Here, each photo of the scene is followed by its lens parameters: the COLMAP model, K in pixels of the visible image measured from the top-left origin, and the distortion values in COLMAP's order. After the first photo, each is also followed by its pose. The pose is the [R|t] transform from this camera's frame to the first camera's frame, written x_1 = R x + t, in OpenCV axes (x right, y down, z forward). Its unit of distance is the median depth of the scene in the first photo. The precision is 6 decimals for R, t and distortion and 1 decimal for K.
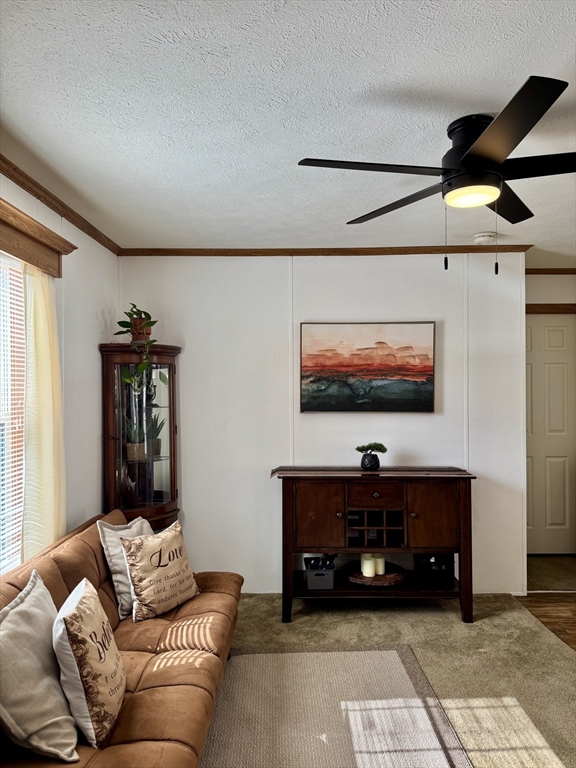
lens RADIAL K [[532.2, 0, 288.0], [0, 532.2, 384.0], [0, 0, 1]] dist [0.085877, -0.127475]
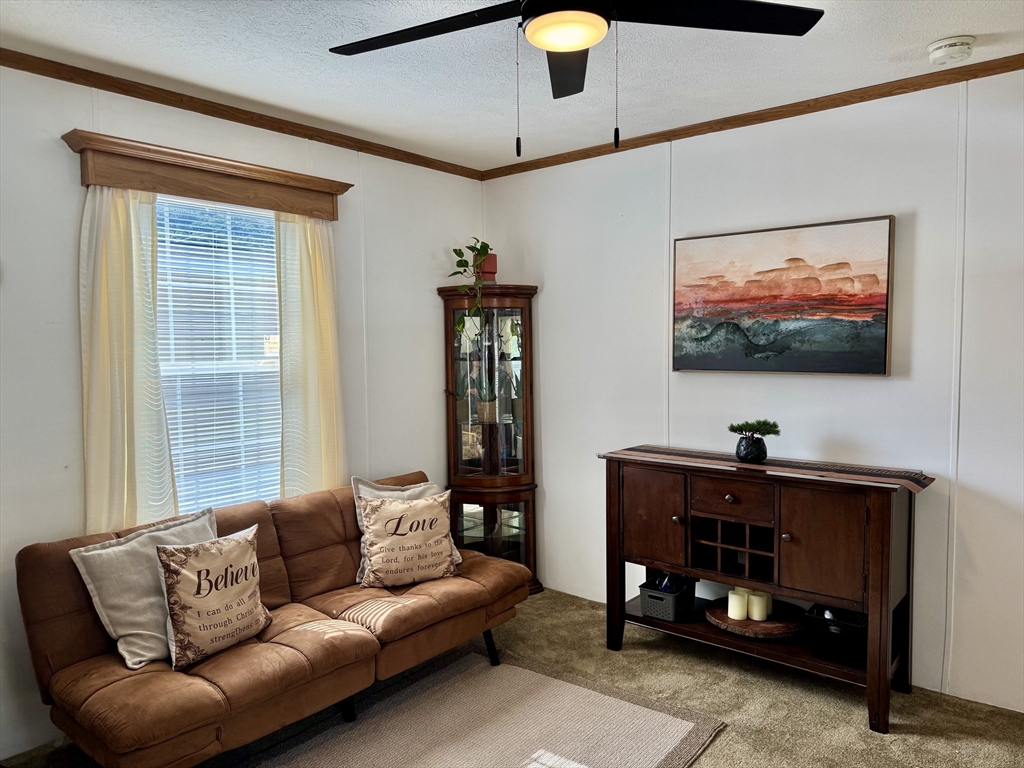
lens RADIAL K [[701.6, 0, 512.0], [0, 701.6, 384.0], [0, 0, 1]] dist [0.144880, -0.287798]
pose [[0.777088, 0.034230, -0.628460, 0.469551], [0.010432, 0.997682, 0.067241, 0.007288], [0.629305, -0.058808, 0.774930, 0.158745]]
